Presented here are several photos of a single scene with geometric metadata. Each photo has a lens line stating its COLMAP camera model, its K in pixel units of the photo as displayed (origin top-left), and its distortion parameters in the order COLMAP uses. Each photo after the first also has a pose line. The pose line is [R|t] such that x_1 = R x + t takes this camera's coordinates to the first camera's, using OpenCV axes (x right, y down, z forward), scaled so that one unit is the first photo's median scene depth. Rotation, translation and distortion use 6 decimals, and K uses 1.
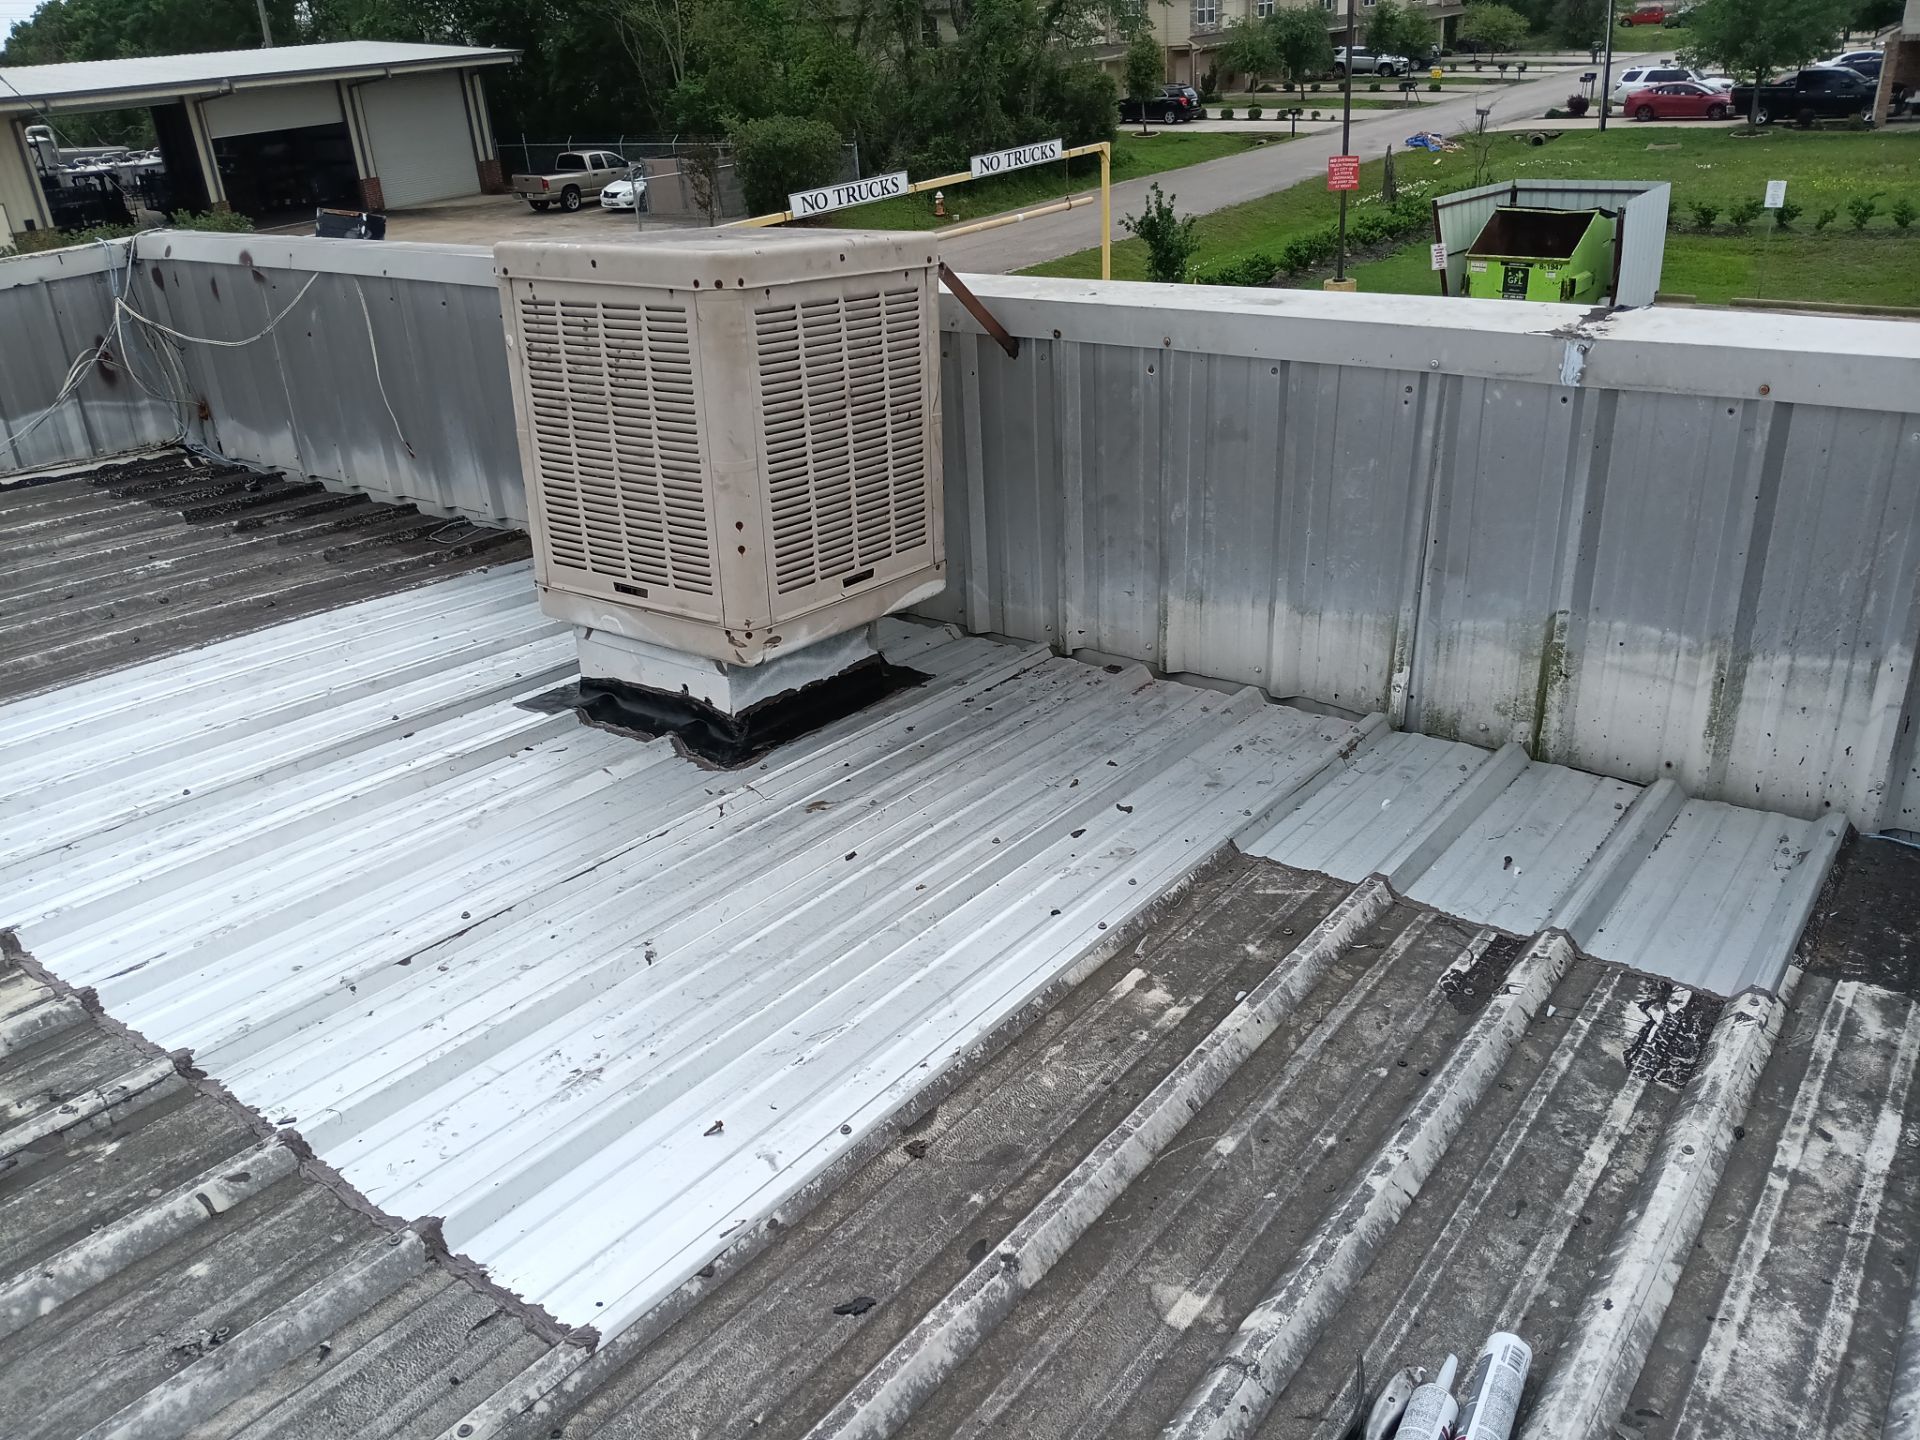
lens RADIAL K [[1475.1, 0, 945.5], [0, 1475.1, 758.7], [0, 0, 1]] dist [0.049510, -0.109682]
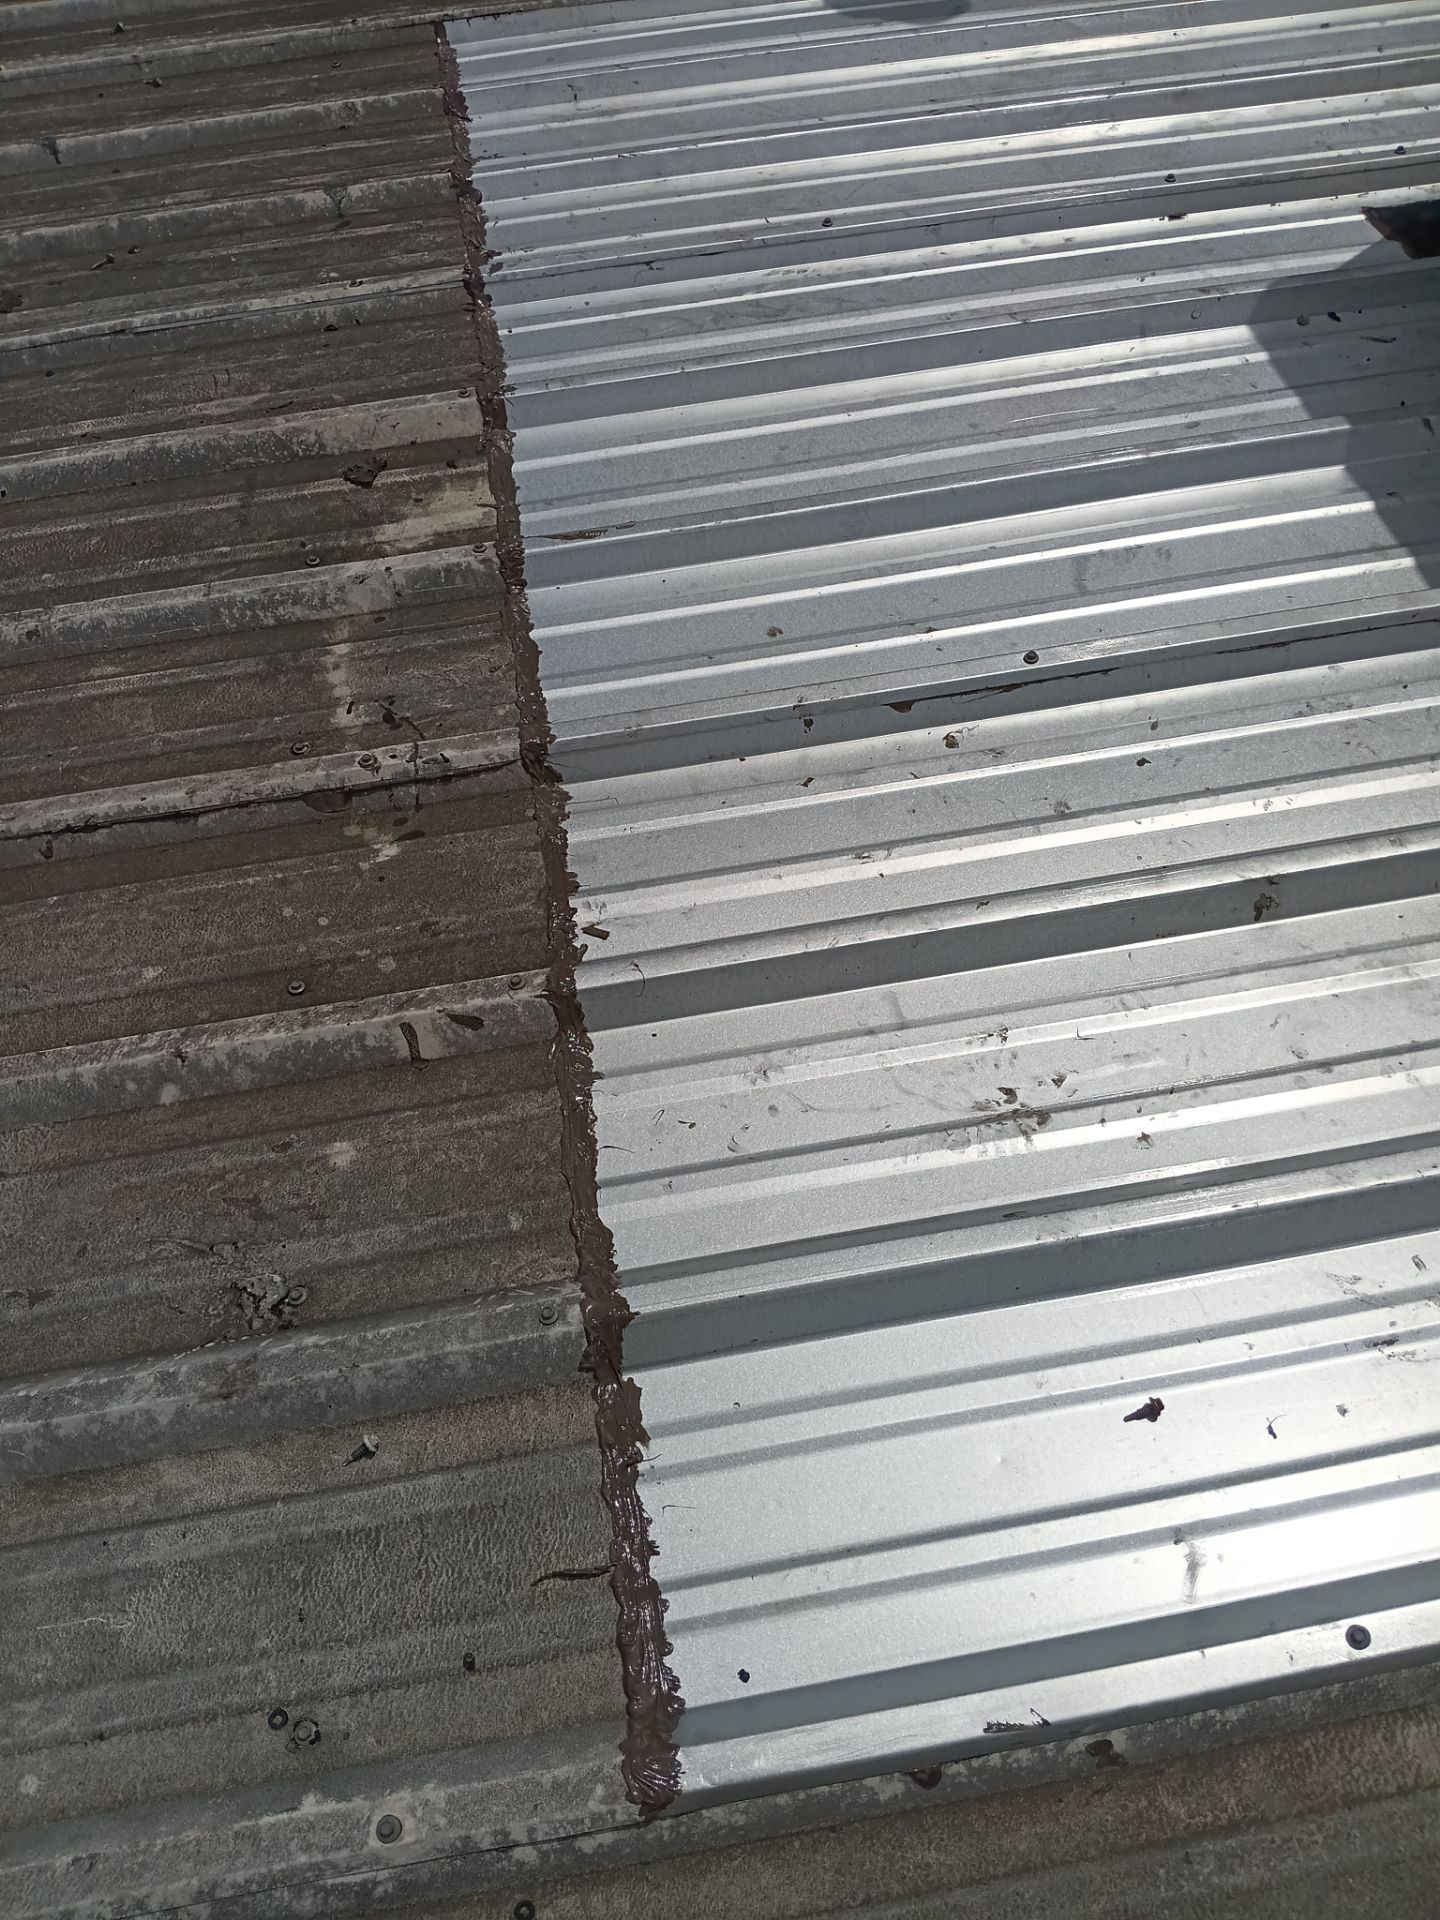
lens RADIAL K [[1475.1, 0, 713.8], [0, 1475.1, 946.5], [0, 0, 1]] dist [0.049510, -0.109682]
pose [[0.725245, 0.533334, -0.435402, -0.075522], [-0.237285, 0.787279, 0.569112, -0.080222], [0.646309, -0.309431, 0.697522, 0.359349]]
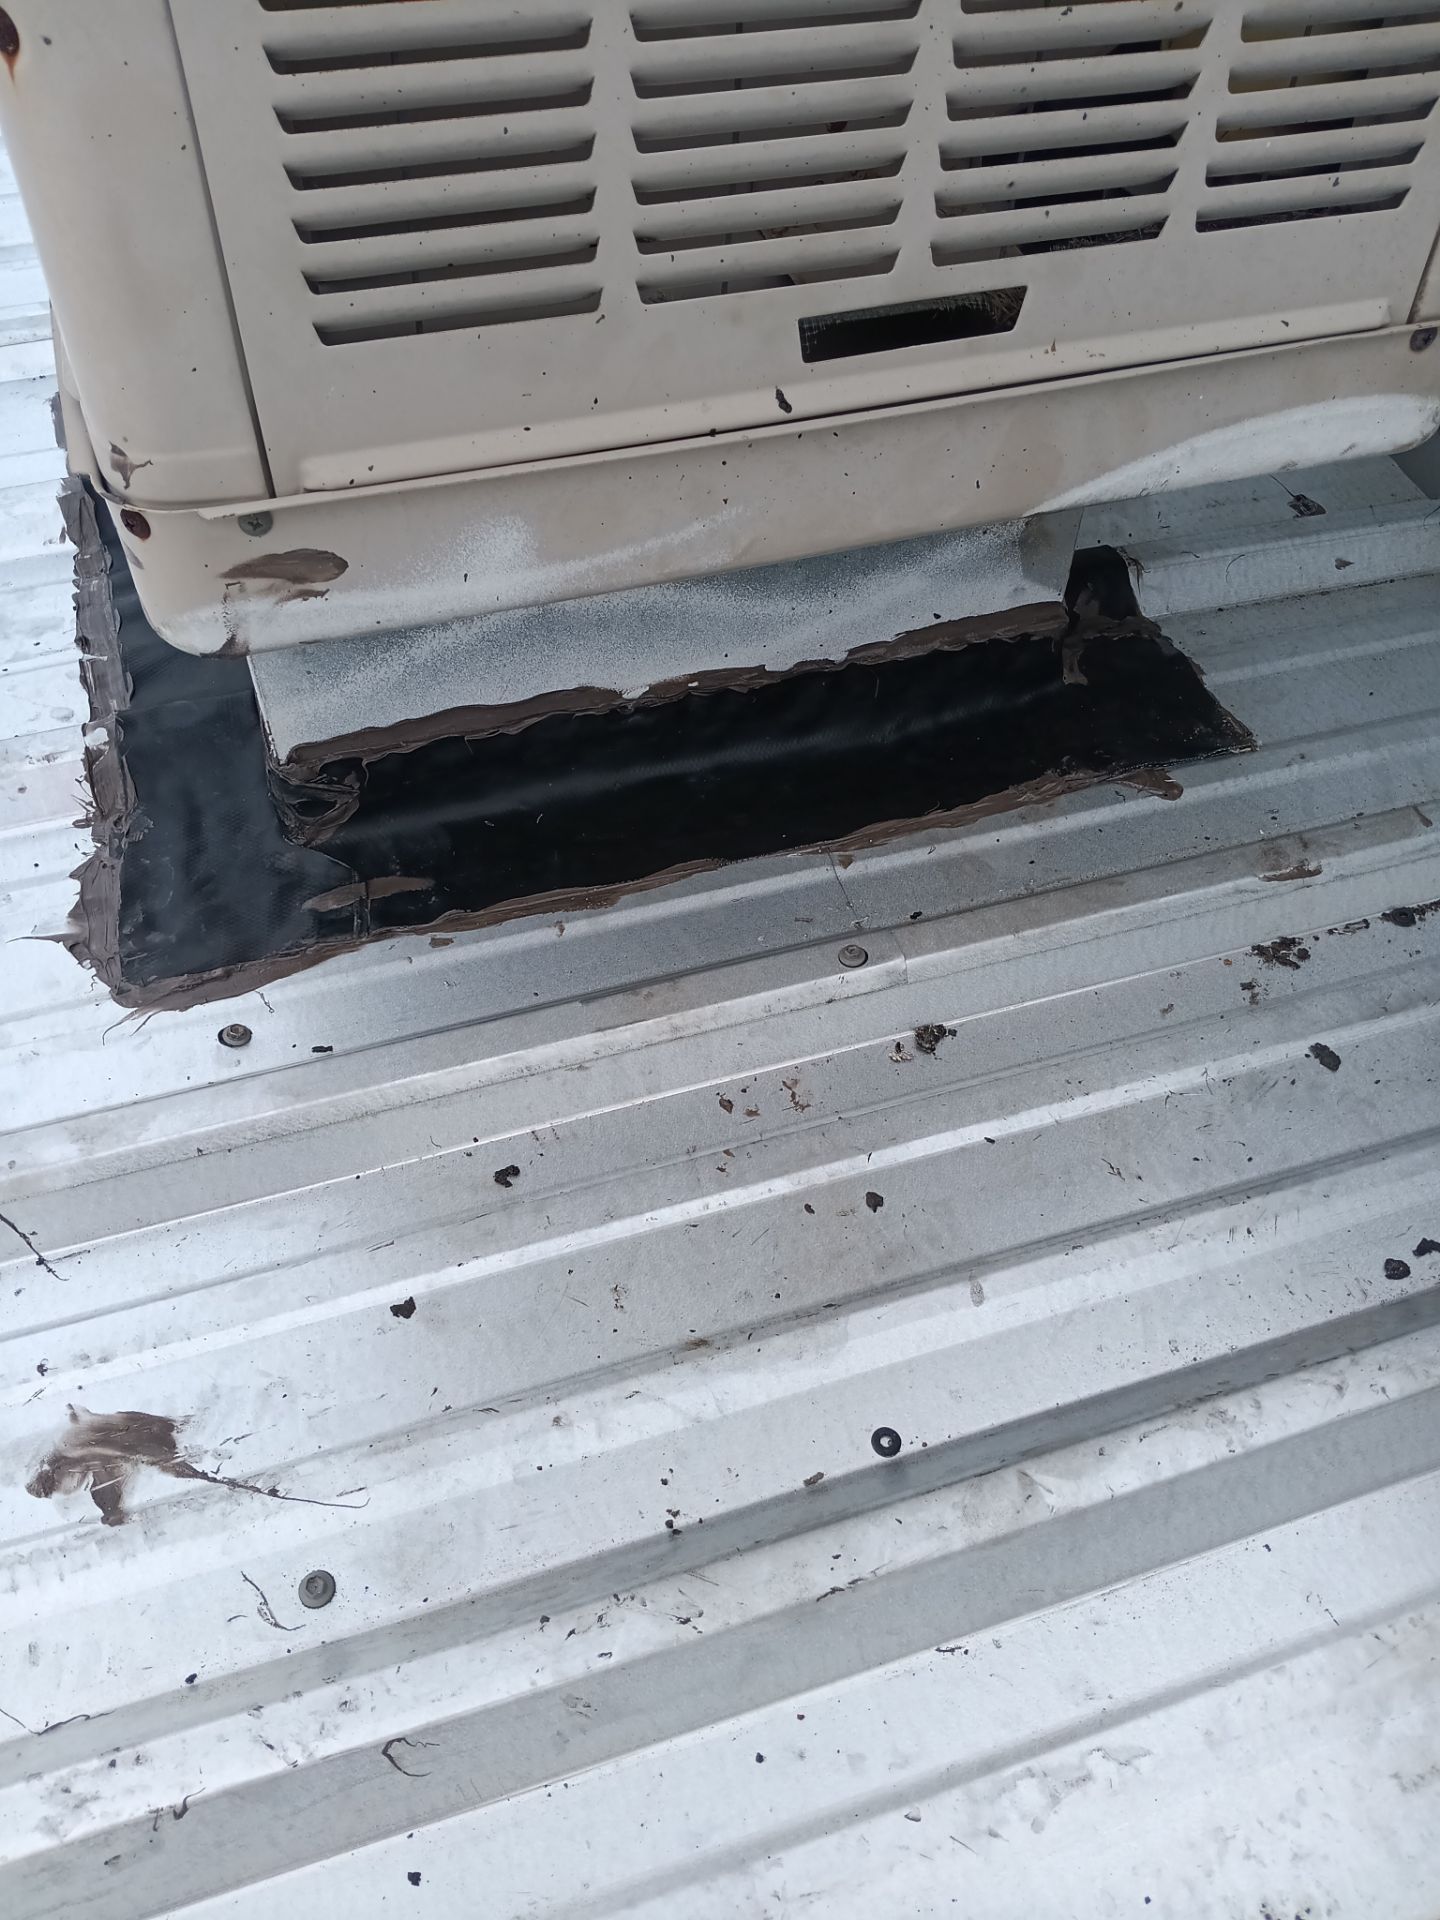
lens RADIAL K [[1475.1, 0, 725.1], [0, 1475.1, 992.5], [0, 0, 1]] dist [0.049510, -0.109682]
pose [[0.825030, 0.448608, -0.343621, 0.029224], [-0.250300, 0.835290, 0.489531, -0.137598], [0.506631, -0.317869, 0.801426, 0.790720]]
